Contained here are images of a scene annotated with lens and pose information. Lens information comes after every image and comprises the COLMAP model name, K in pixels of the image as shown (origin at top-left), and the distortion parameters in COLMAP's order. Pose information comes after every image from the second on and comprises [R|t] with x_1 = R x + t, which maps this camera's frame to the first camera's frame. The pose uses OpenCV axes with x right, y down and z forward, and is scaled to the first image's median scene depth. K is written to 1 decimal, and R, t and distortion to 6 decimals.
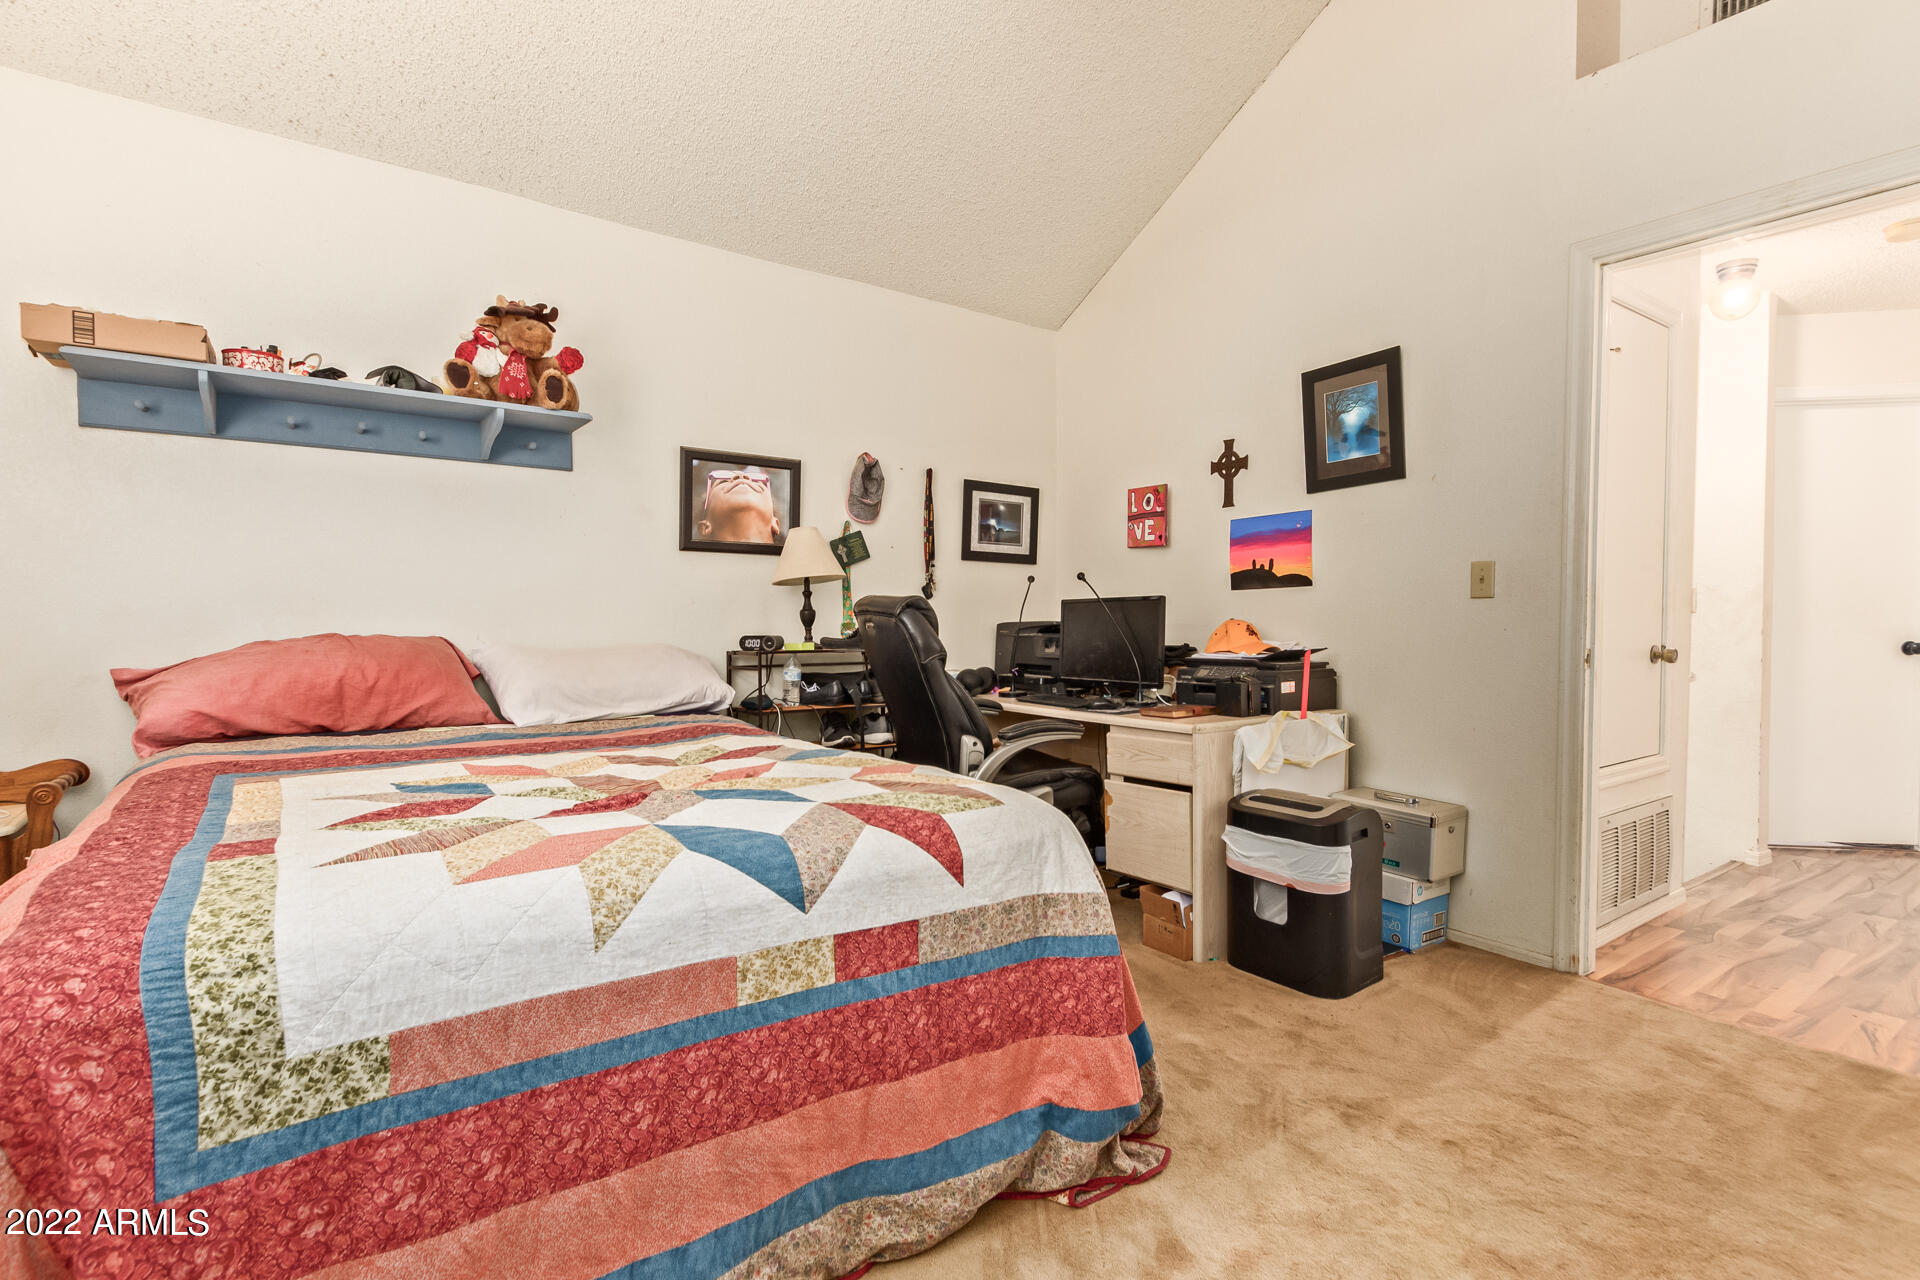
lens RADIAL K [[894.0, 0, 957.2], [0, 894.0, 640.9], [0, 0, 1]] dist [-0.001161, -0.000200]
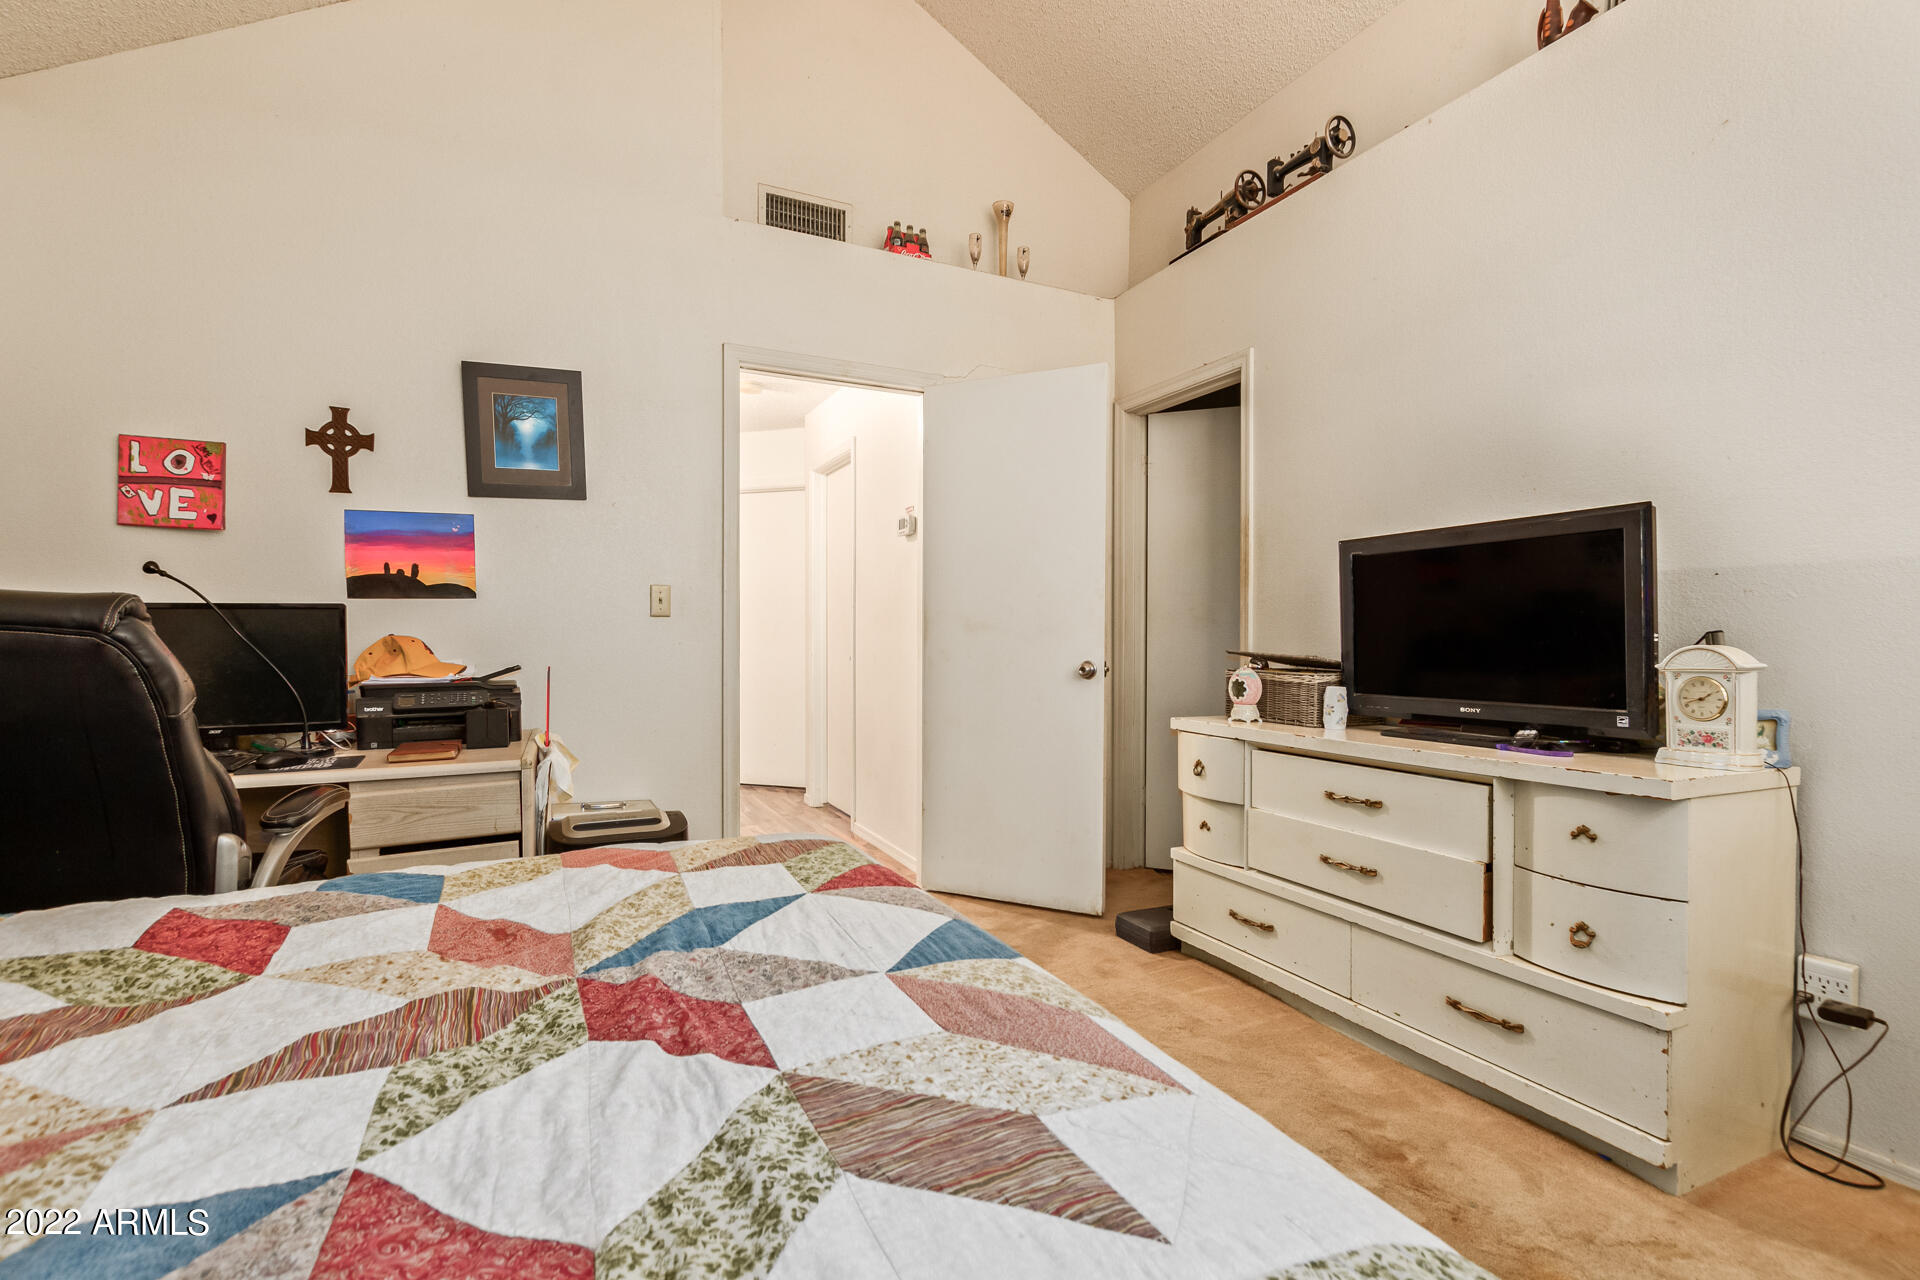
lens RADIAL K [[894.0, 0, 960.5], [0, 894.0, 635.8], [0, 0, 1]] dist [-0.001161, -0.000200]
pose [[0.190195, 0.000052, 0.981746, -0.403019], [0.021891, 0.999751, -0.004294, -0.008929], [-0.981502, 0.022308, 0.190147, 0.347236]]
